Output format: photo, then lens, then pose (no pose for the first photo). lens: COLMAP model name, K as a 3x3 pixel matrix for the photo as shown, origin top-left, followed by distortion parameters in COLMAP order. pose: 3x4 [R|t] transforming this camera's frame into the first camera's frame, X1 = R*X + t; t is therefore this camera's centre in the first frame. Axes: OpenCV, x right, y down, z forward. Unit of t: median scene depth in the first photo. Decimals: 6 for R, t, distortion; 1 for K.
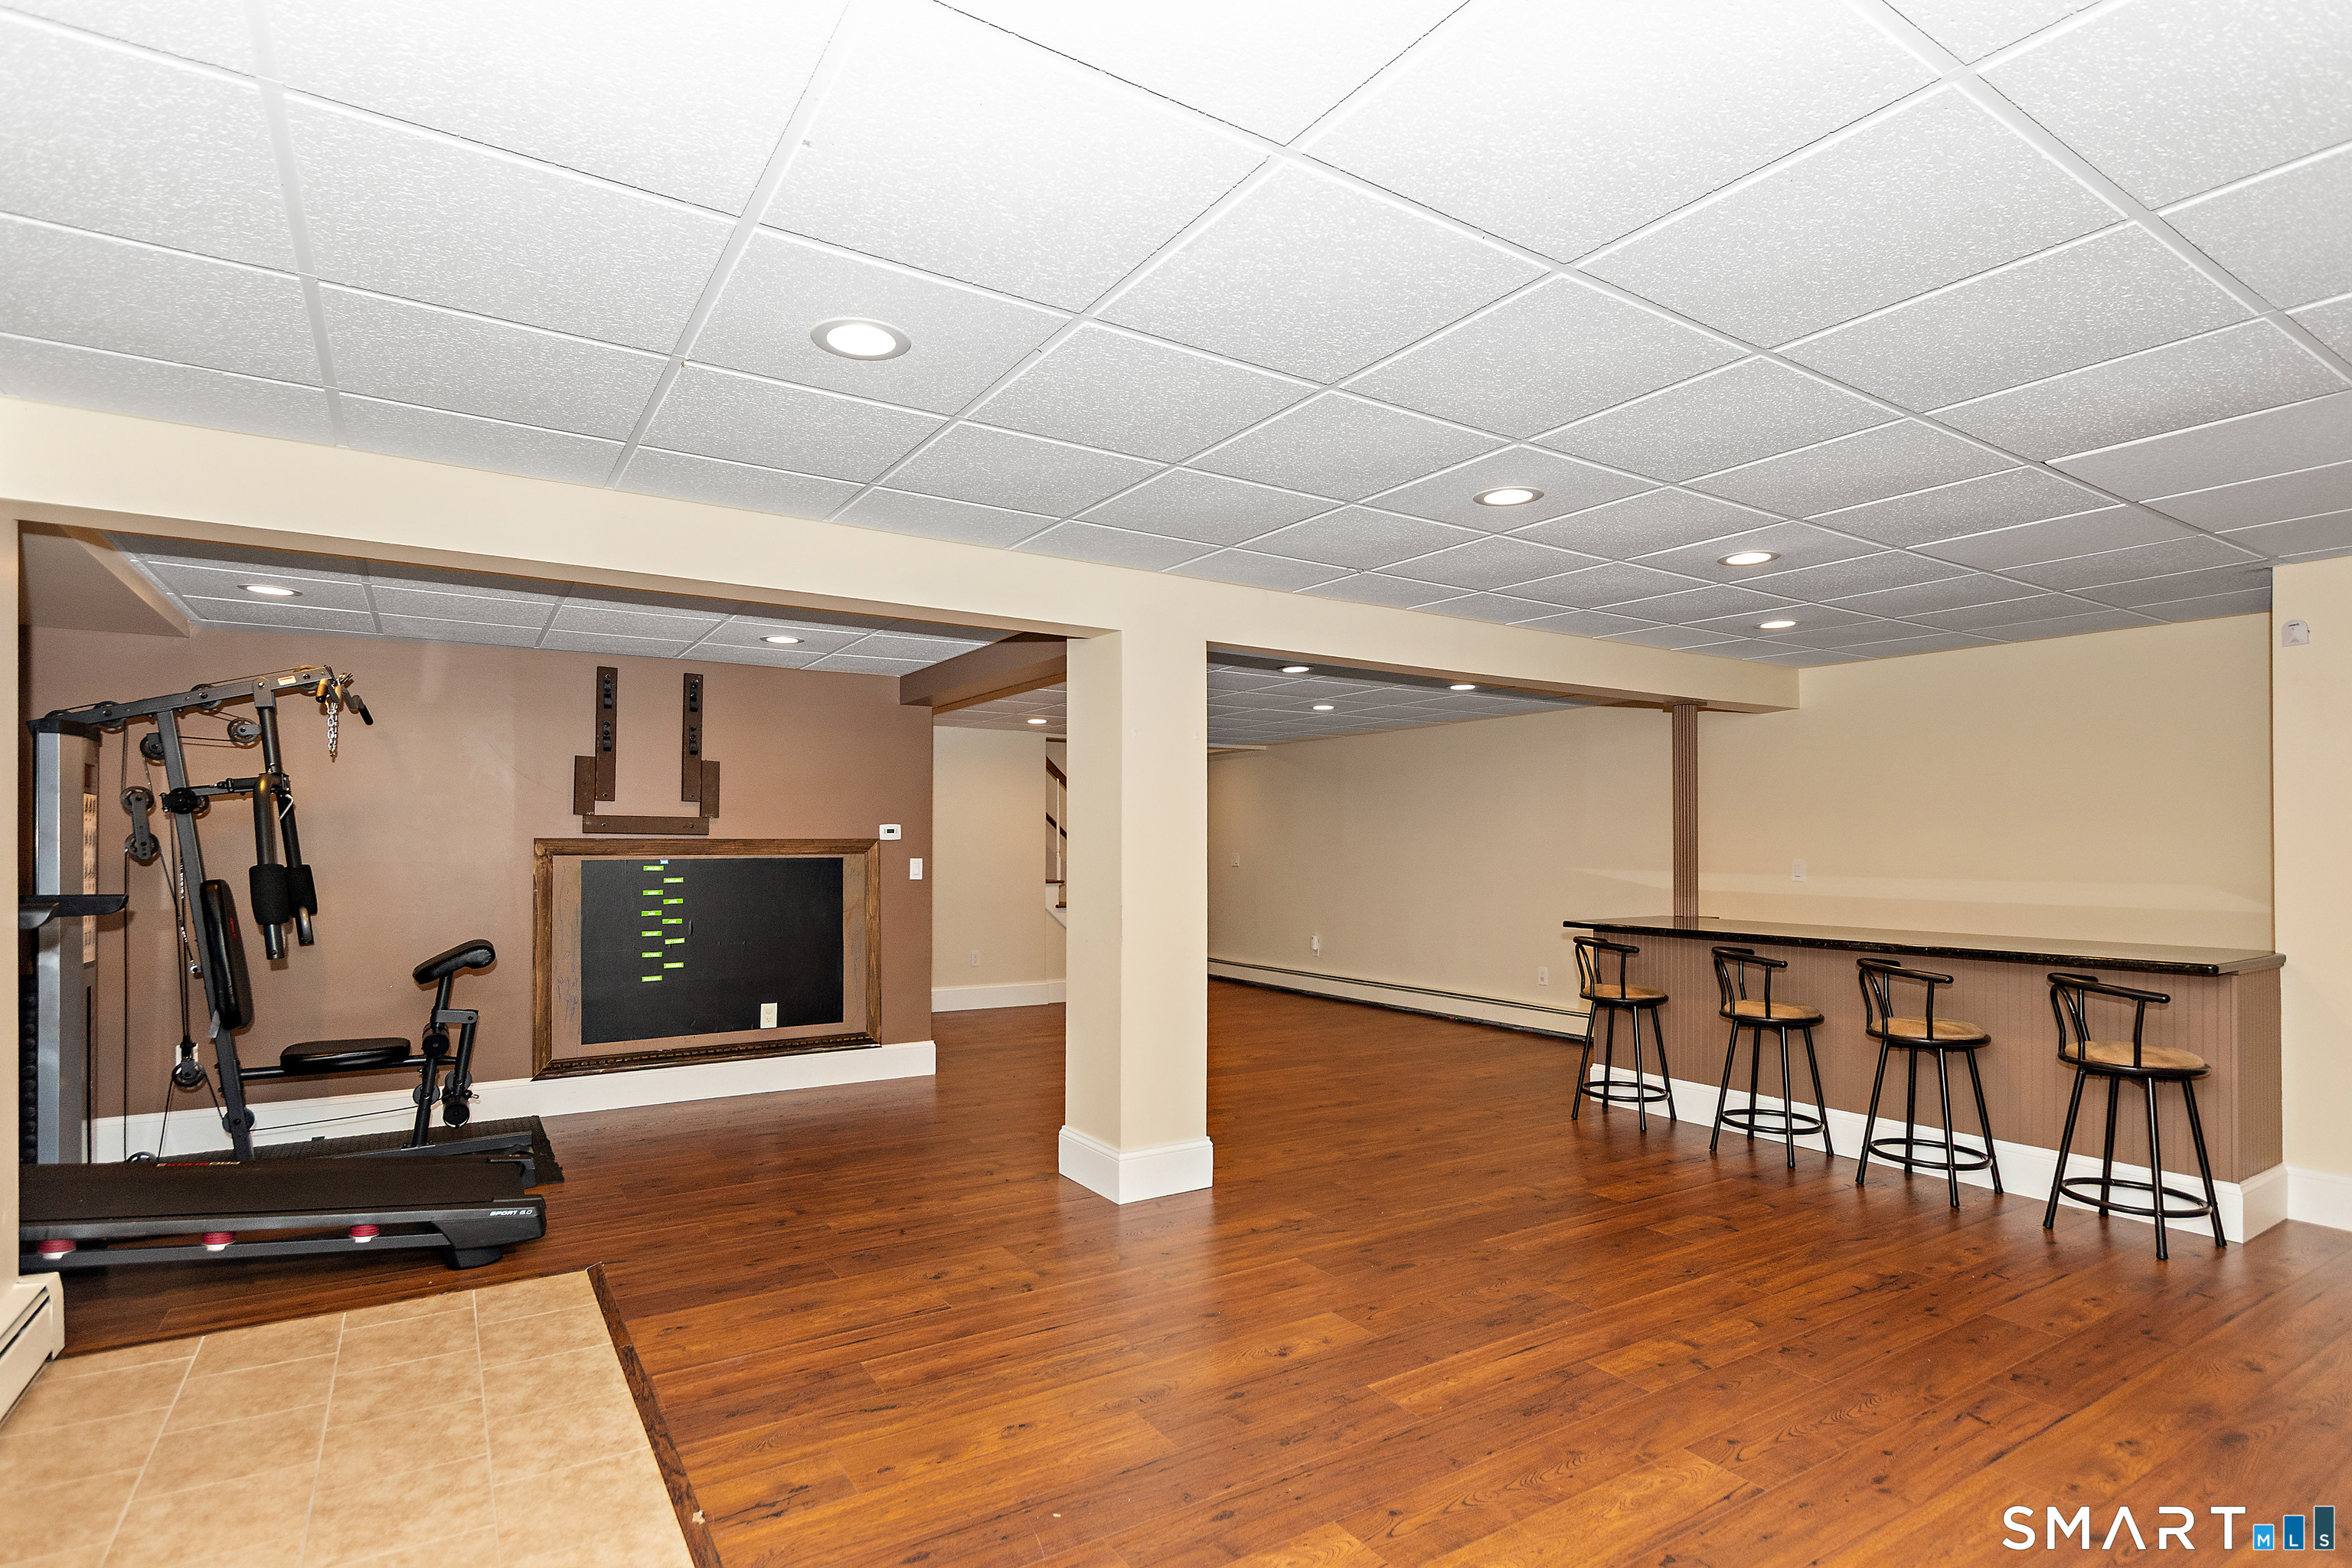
lens RADIAL K [[1151.6, 0, 1174.4], [0, 1151.6, 831.9], [0, 0, 1]] dist [-0.000766, -0.000191]
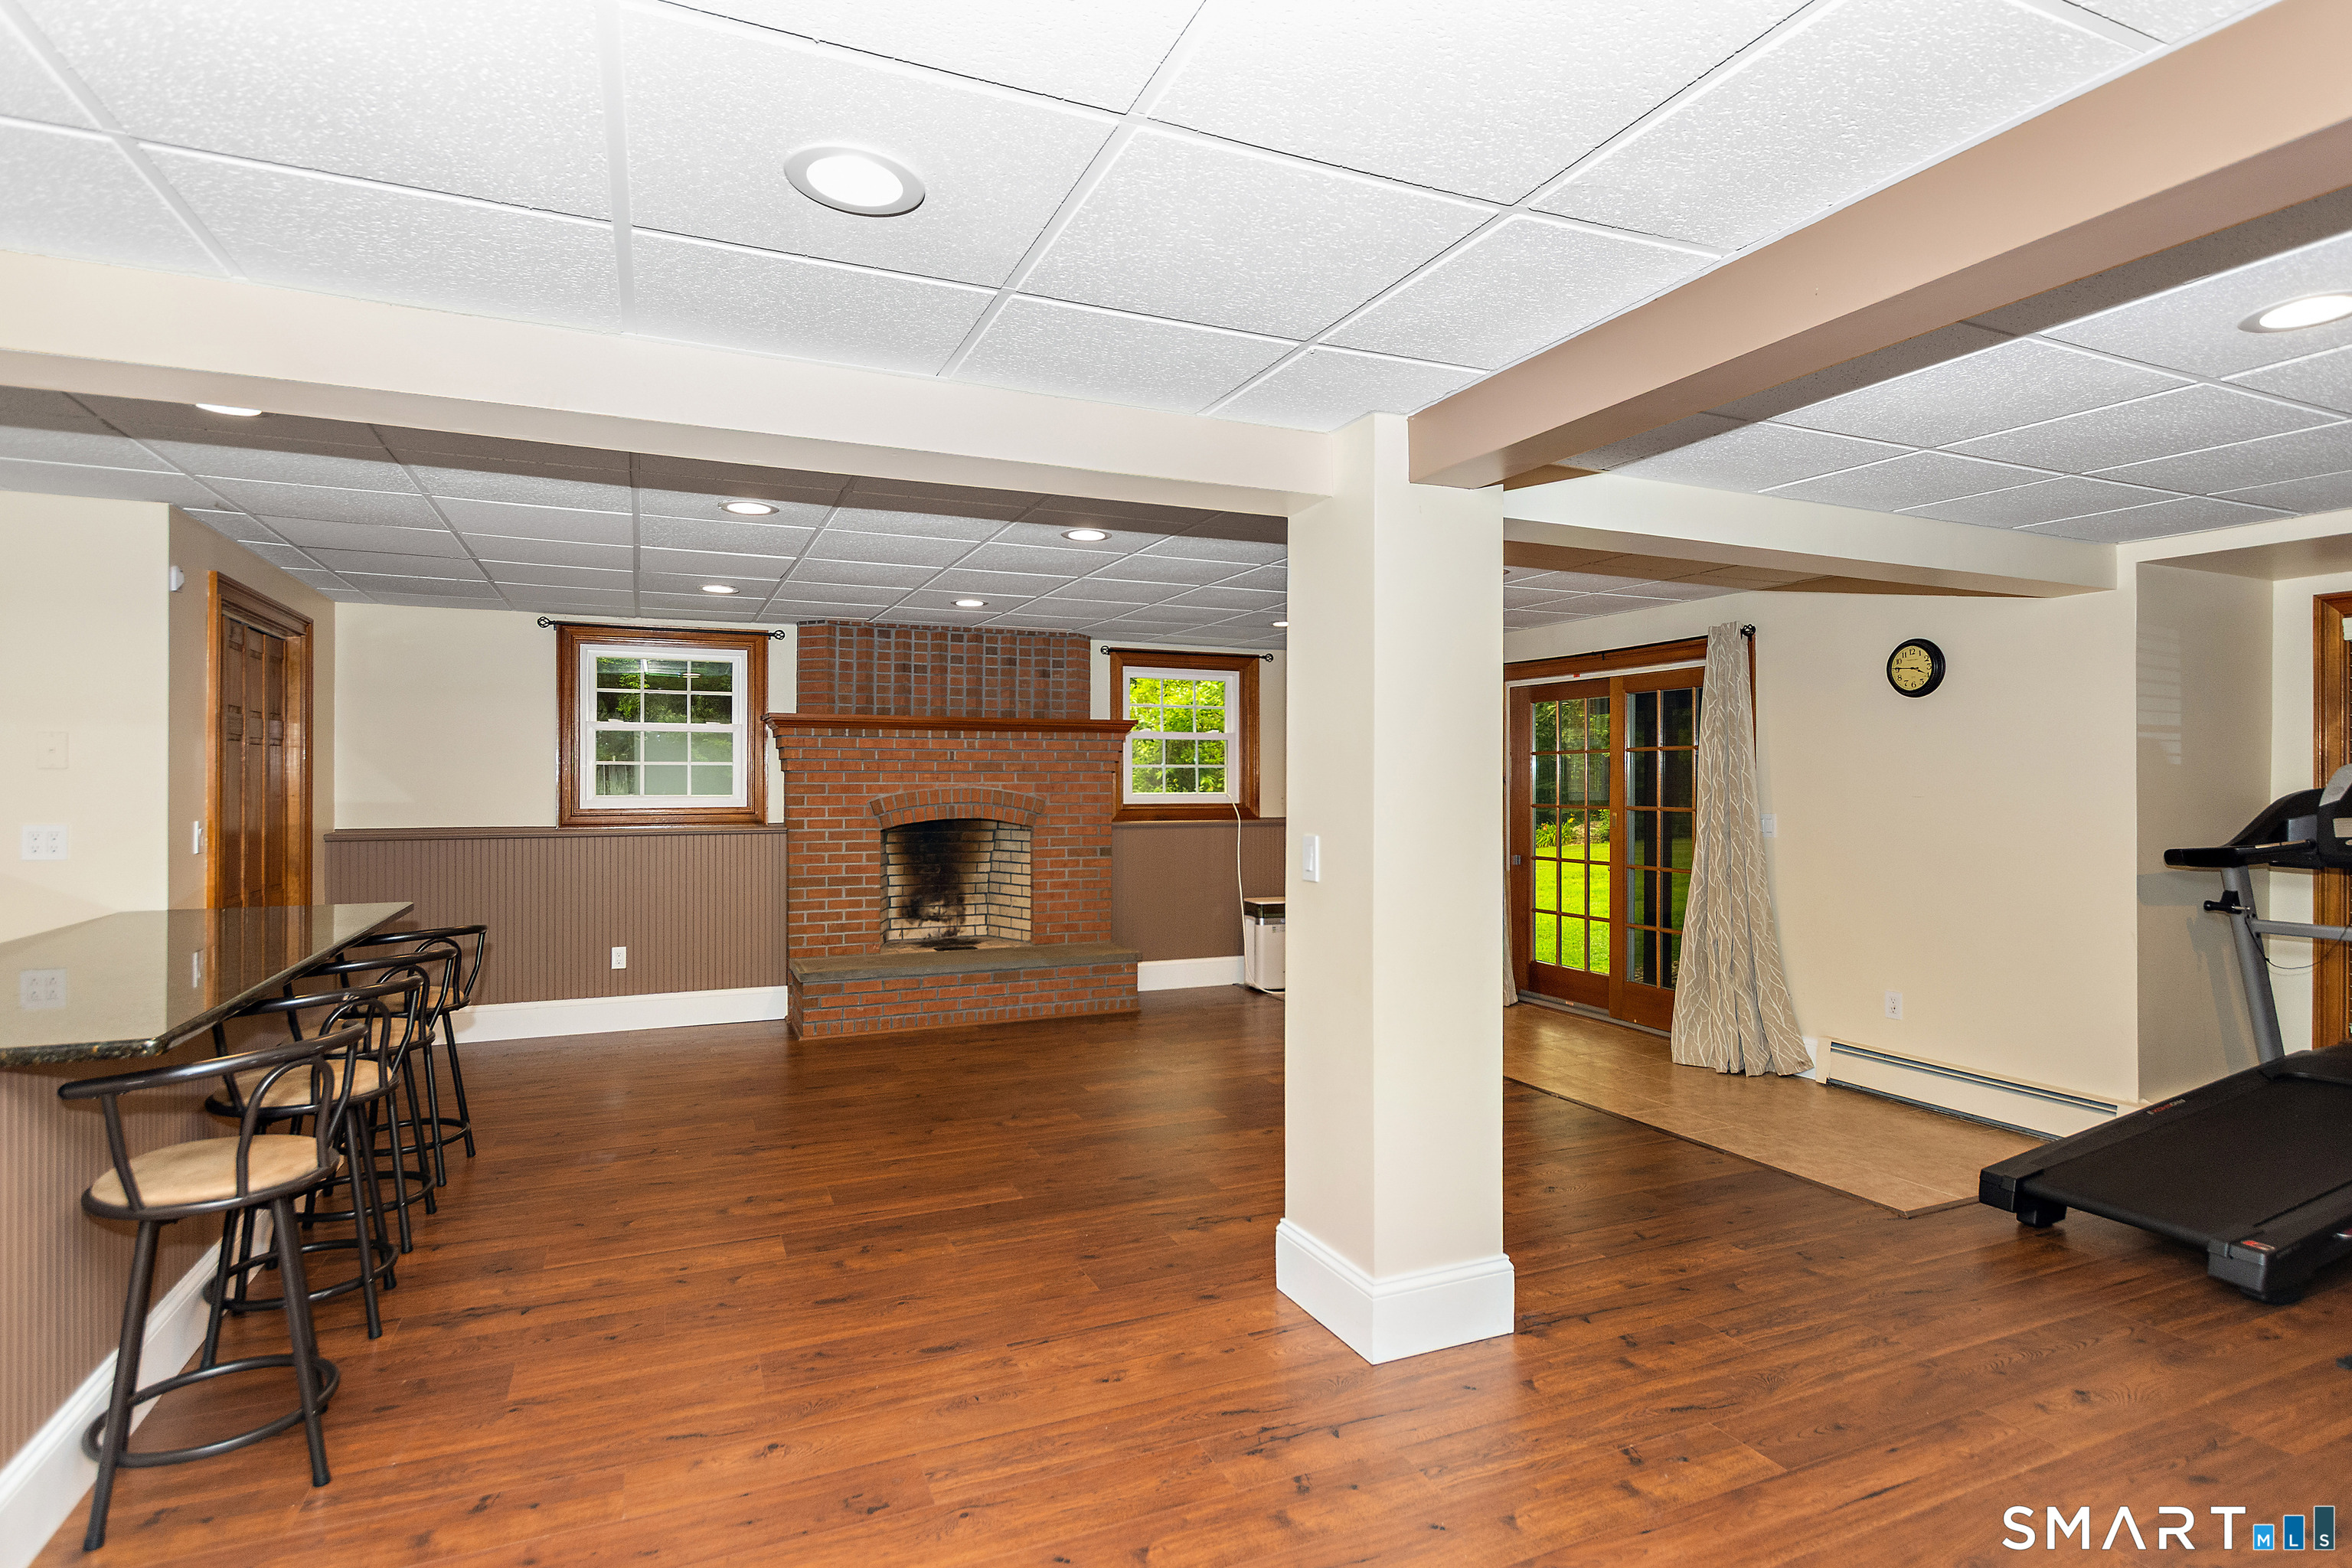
lens RADIAL K [[1180.9, 0, 1176.0], [0, 1180.9, 784.0], [0, 0, 1]] dist [-0.000762, -0.000148]
pose [[-0.987538, -0.003634, 0.157337, -0.025992], [-0.004946, 0.999956, -0.007946, 0.004208], [-0.157301, -0.008625, -0.987513, 2.311101]]
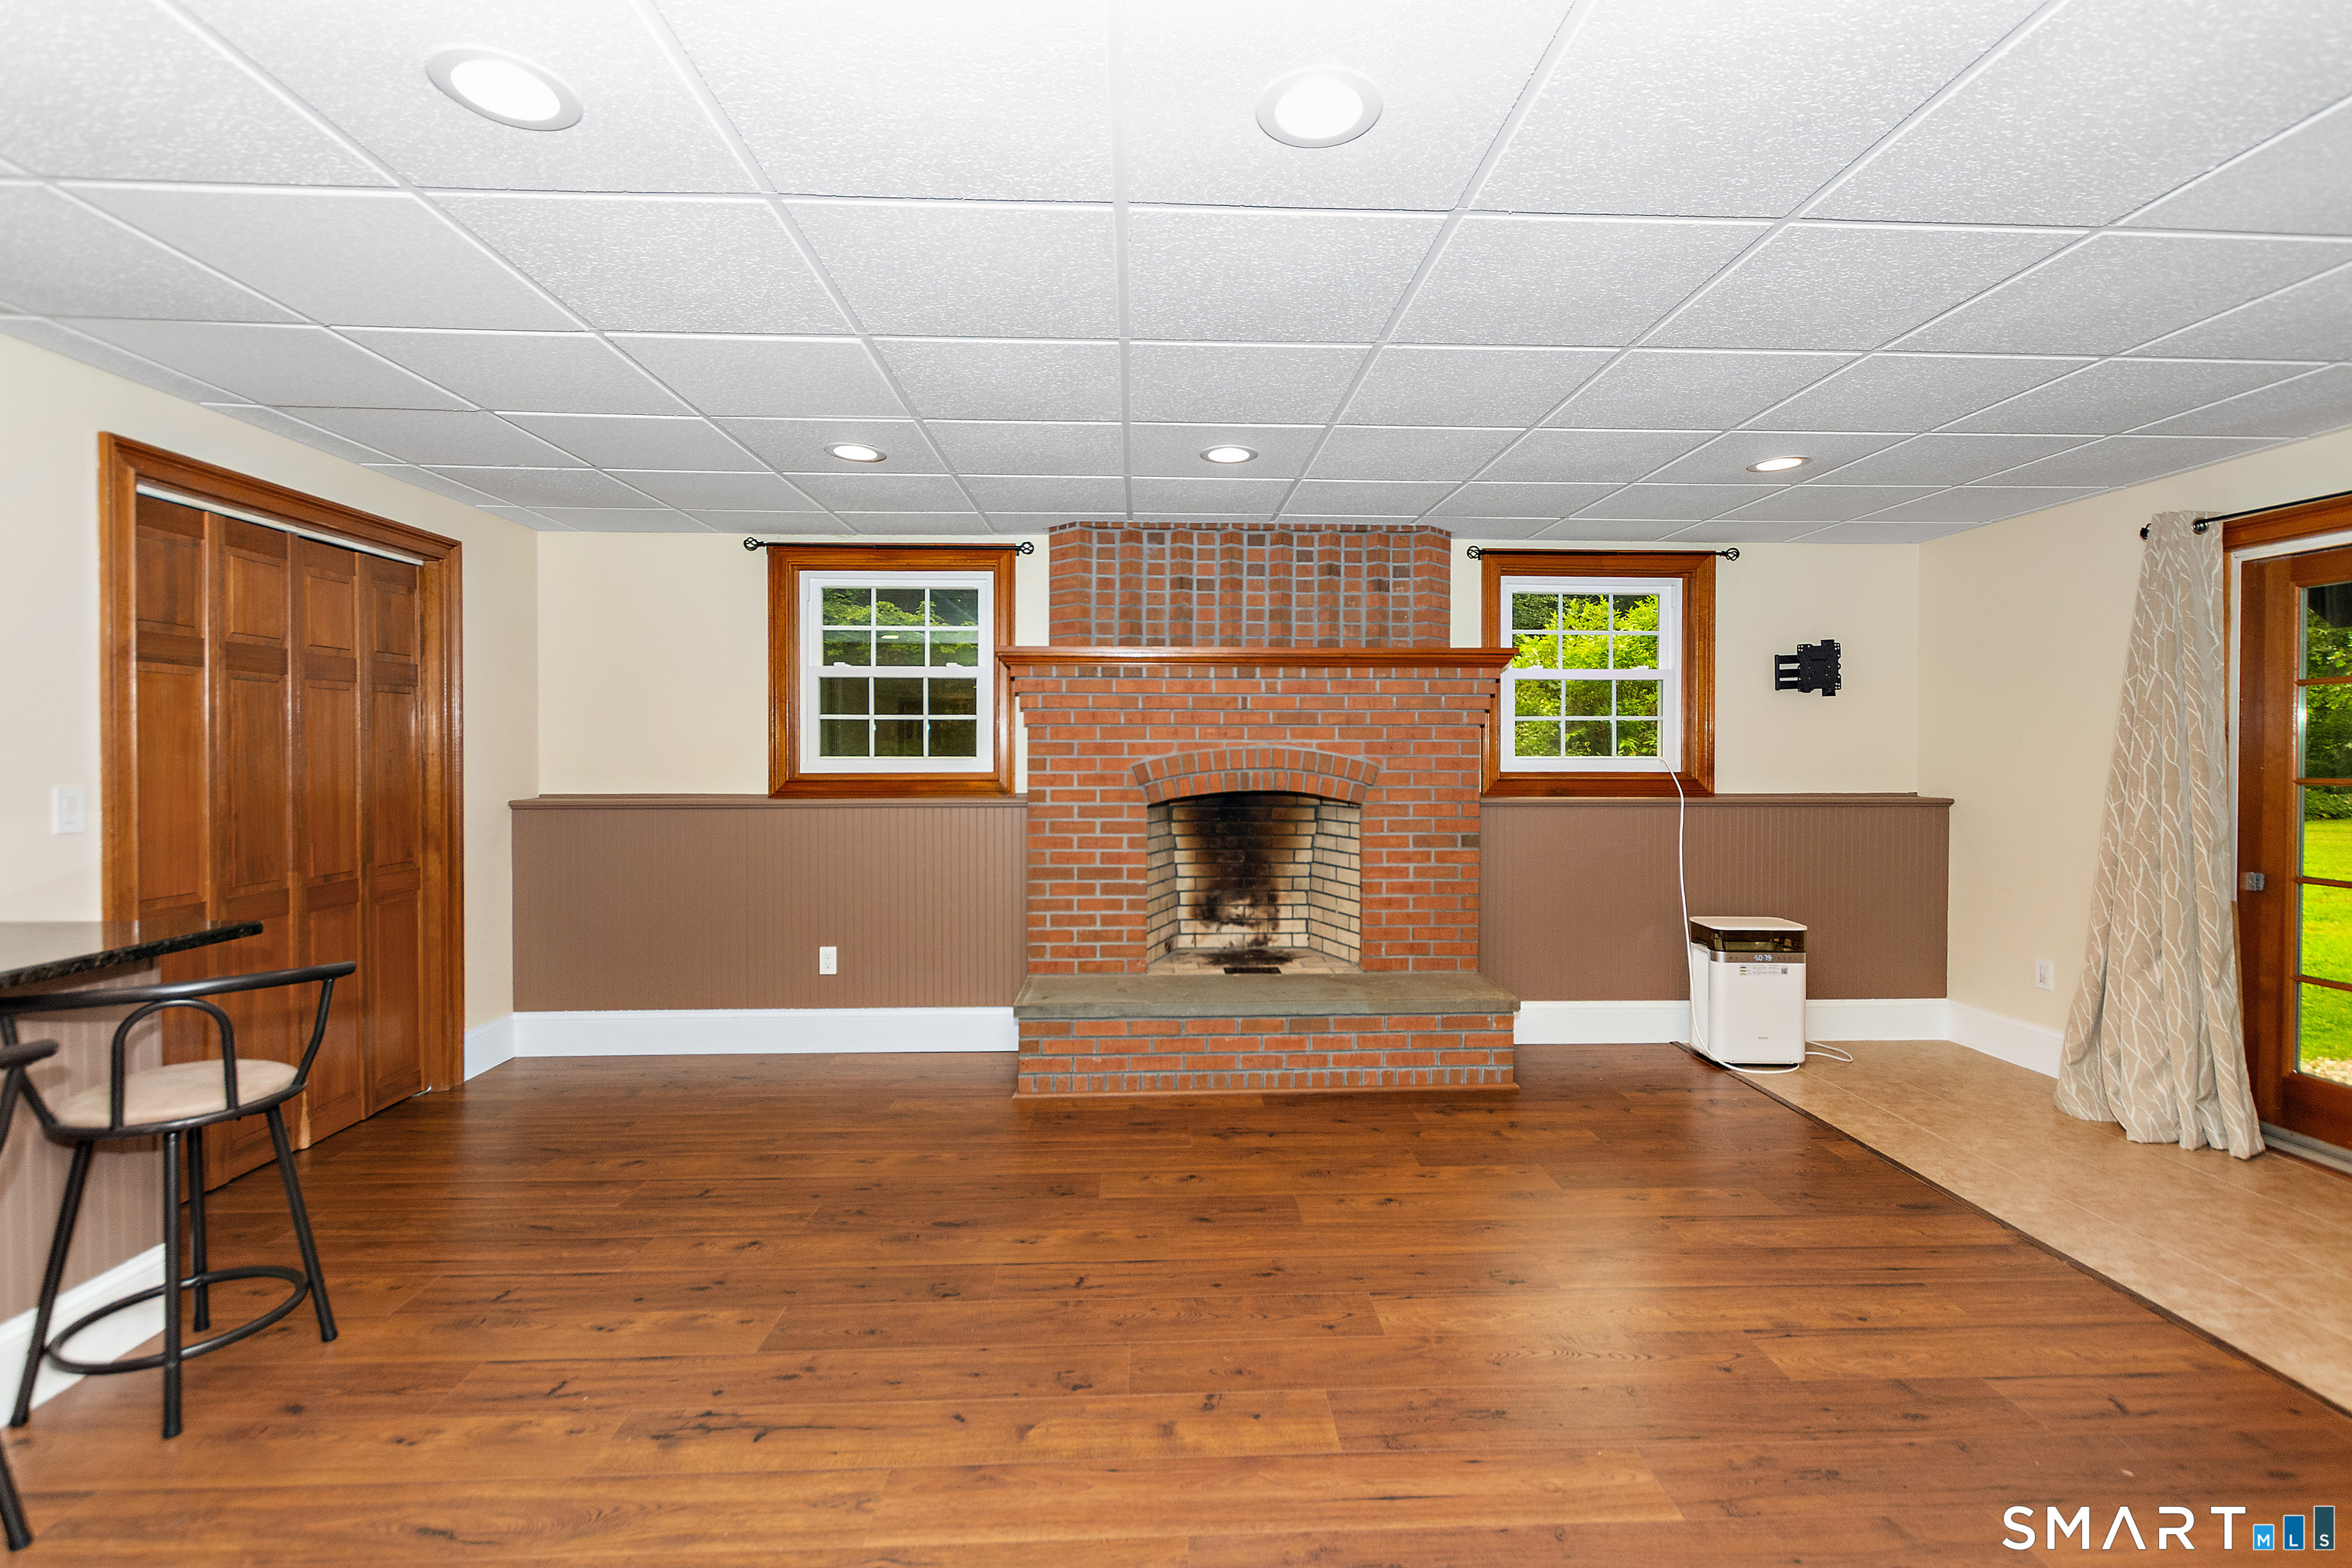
lens RADIAL K [[1041.8, 0, 1193.8], [0, 1041.8, 767.7], [0, 0, 1]] dist [0.000941, -0.000428]
pose [[-0.865695, -0.011312, 0.500444, 0.095218], [-0.008454, 0.999932, 0.007977, 0.012166], [-0.500500, 0.002675, -0.865732, 1.442171]]
